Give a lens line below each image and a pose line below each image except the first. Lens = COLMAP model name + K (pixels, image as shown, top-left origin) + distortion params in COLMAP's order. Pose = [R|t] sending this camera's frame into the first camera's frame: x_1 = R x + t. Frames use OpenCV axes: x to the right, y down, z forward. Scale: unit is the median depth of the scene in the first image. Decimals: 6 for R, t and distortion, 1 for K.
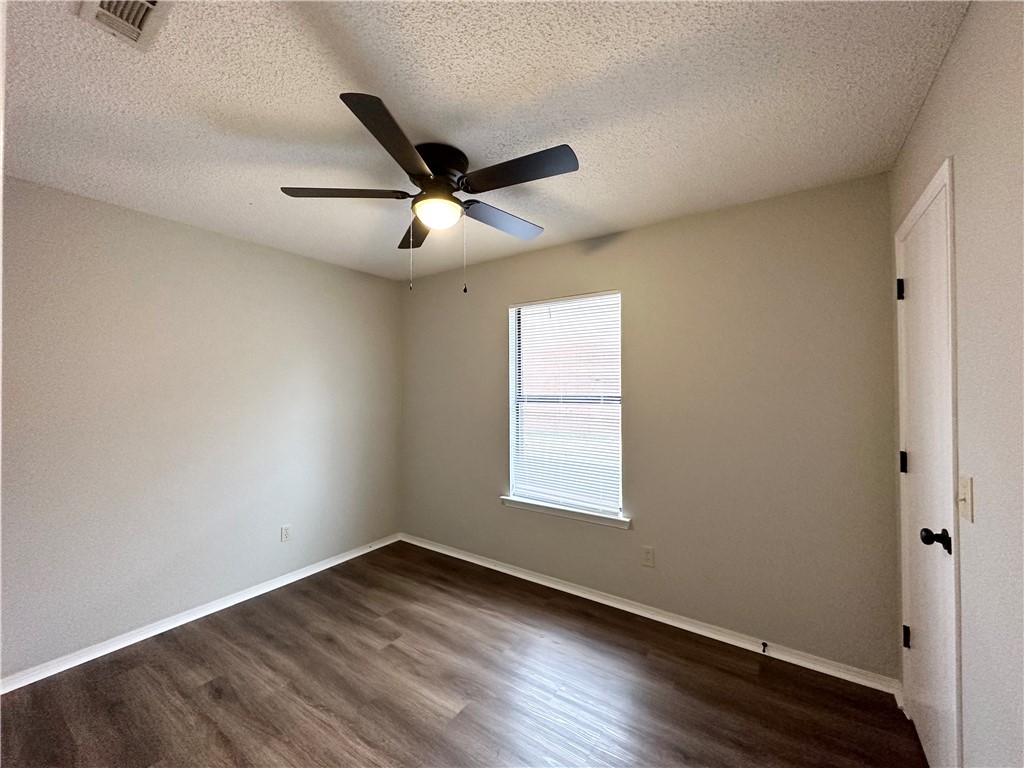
lens RADIAL K [[405.6, 0, 513.8], [0, 405.6, 380.7], [0, 0, 1]] dist [-0.001457, -0.000333]
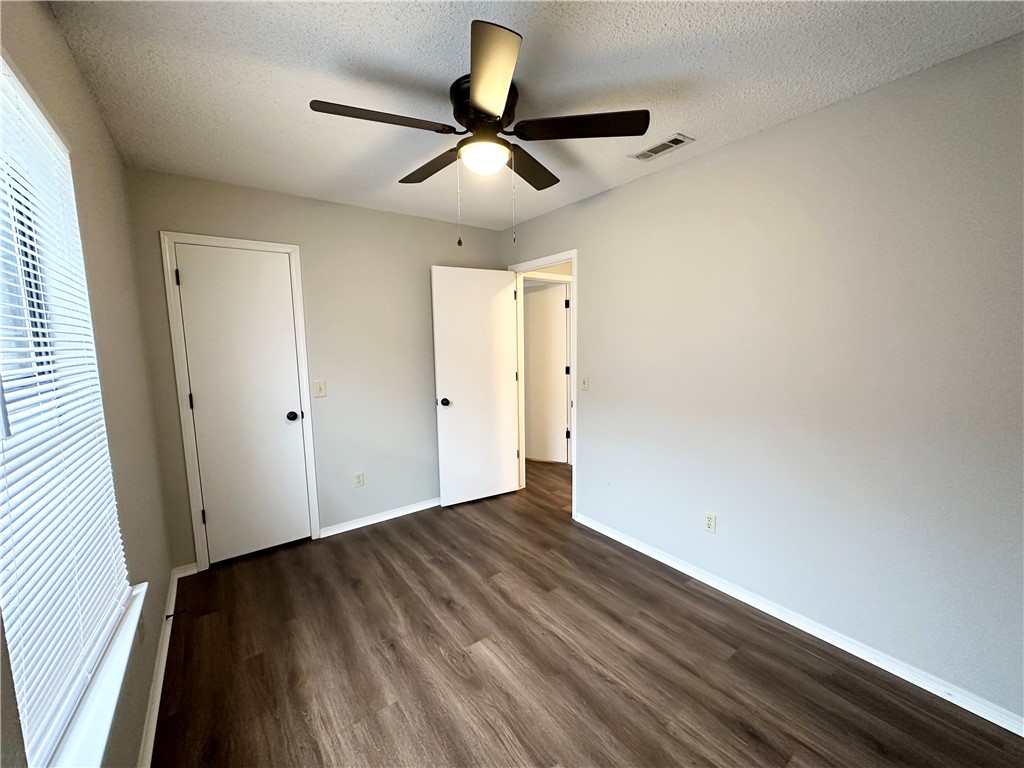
lens RADIAL K [[405.6, 0, 511.1], [0, 405.6, 383.7], [0, 0, 1]] dist [-0.001457, -0.000333]
pose [[-0.942713, -0.018750, 0.333076, -0.533368], [0.018984, 0.993786, 0.109675, 0.005413], [-0.333063, 0.109715, -0.936500, 1.794585]]
